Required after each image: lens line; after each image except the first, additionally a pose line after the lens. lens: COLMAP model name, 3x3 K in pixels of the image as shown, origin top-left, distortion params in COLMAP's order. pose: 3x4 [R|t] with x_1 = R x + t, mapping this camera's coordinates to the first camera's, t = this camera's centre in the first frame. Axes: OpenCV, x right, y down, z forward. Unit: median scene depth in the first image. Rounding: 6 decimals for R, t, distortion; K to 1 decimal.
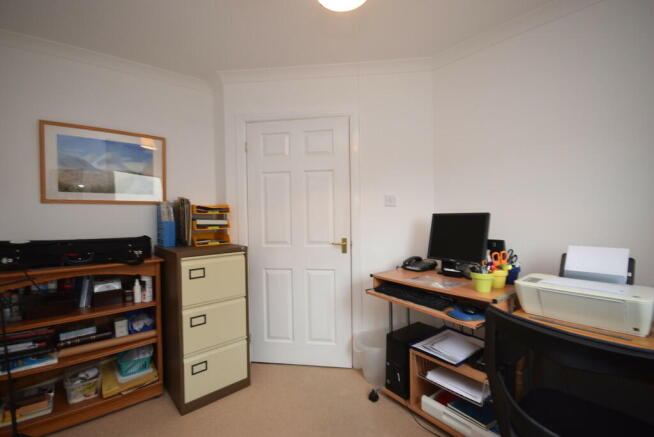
lens RADIAL K [[288.7, 0, 323.4], [0, 288.7, 217.9], [0, 0, 1]] dist [-0.001805, -0.000393]
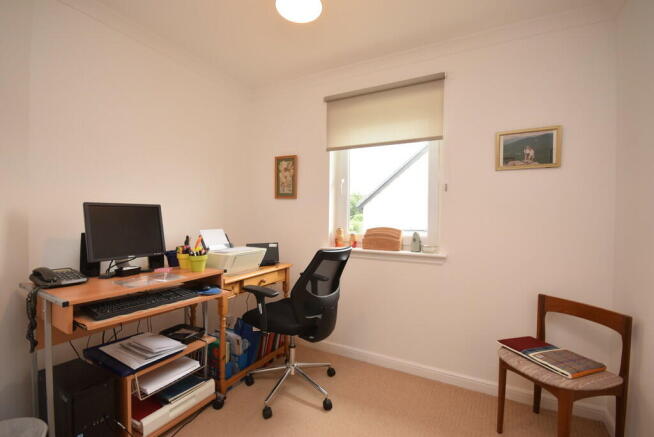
lens RADIAL K [[288.7, 0, 323.4], [0, 288.7, 217.9], [0, 0, 1]] dist [-0.001805, -0.000393]
pose [[-0.372909, 0.007003, 0.927841, -0.641666], [0.012090, 0.999923, -0.002688, 0.041053], [-0.927789, 0.010215, -0.372965, 0.842581]]
